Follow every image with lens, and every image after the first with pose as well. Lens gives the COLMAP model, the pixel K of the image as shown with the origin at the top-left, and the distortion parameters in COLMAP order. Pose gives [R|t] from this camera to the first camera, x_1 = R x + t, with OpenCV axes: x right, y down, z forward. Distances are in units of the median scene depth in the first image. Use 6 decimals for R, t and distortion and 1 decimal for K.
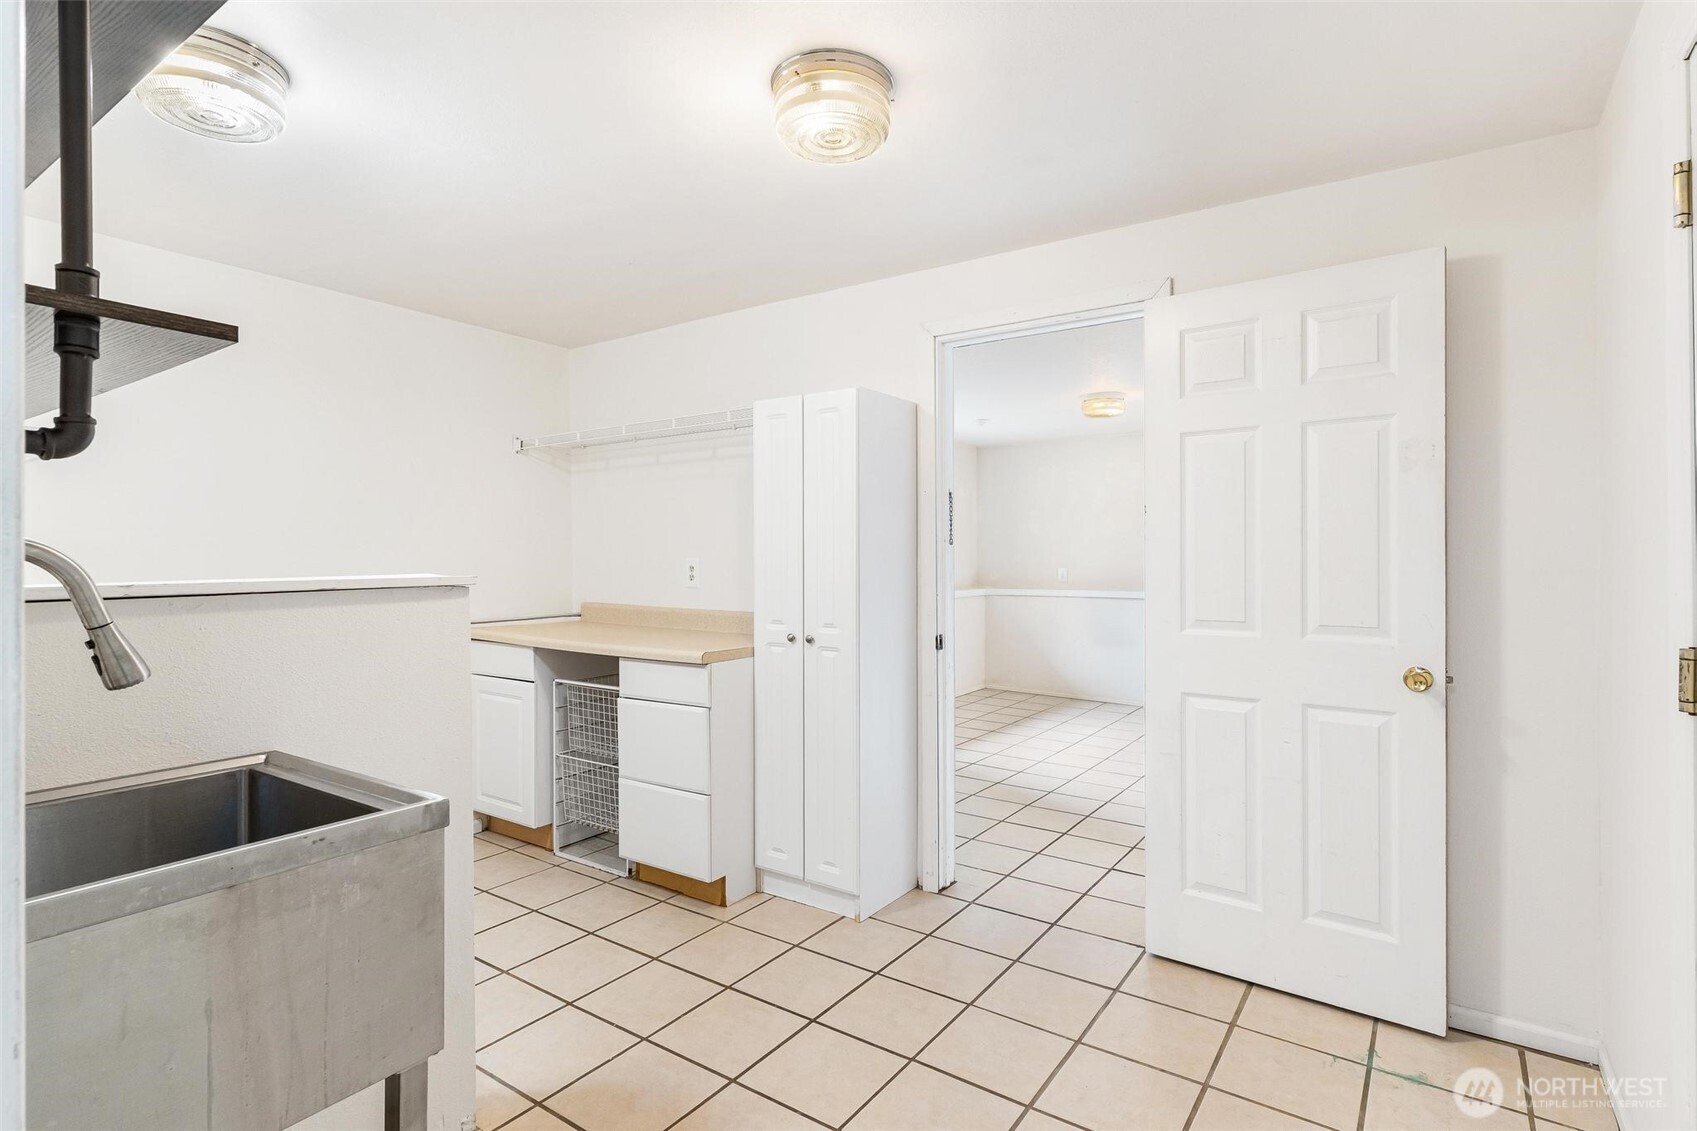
lens RADIAL K [[820.3, 0, 847.1], [0, 820.3, 555.5], [0, 0, 1]] dist [-0.001354, -0.000914]
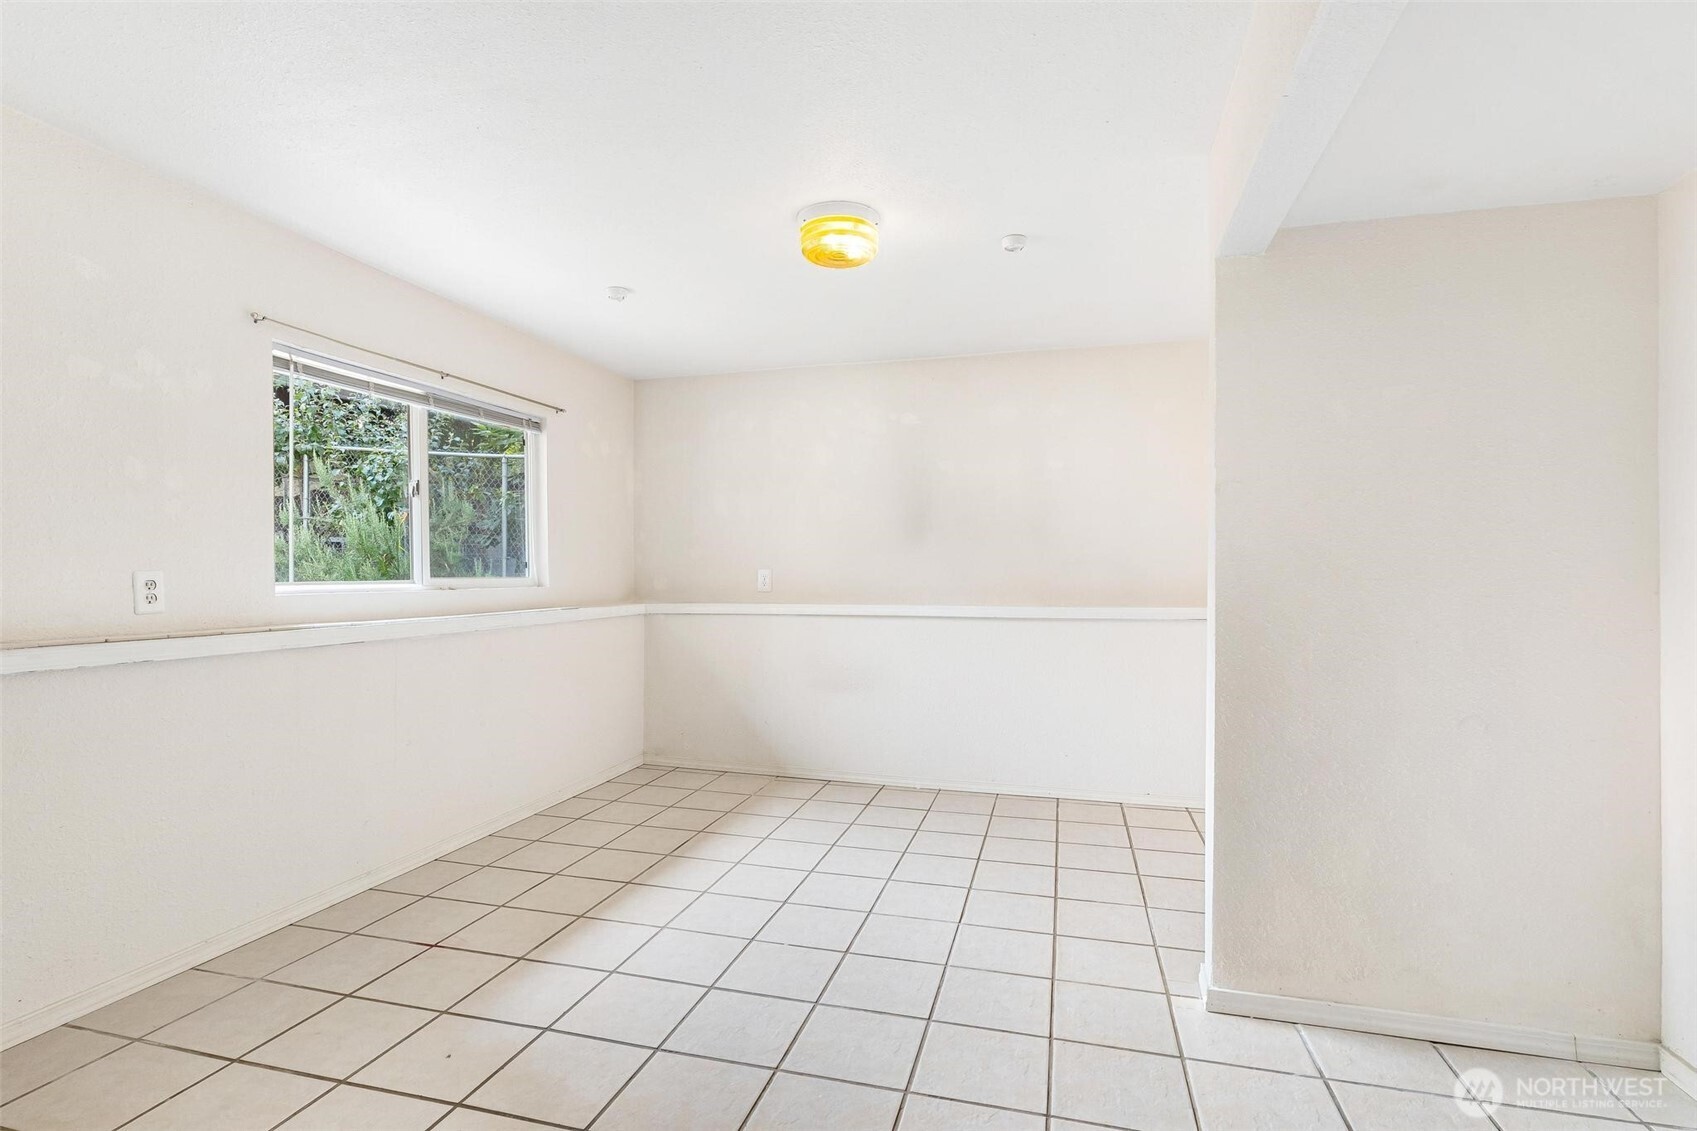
lens RADIAL K [[820.3, 0, 848.0], [0, 820.3, 561.5], [0, 0, 1]] dist [-0.001354, -0.000914]
pose [[0.941001, -0.000982, 0.338403, 0.107767], [-0.000907, 0.999985, 0.005425, 0.005307], [-0.338403, -0.005411, 0.940986, 0.380184]]
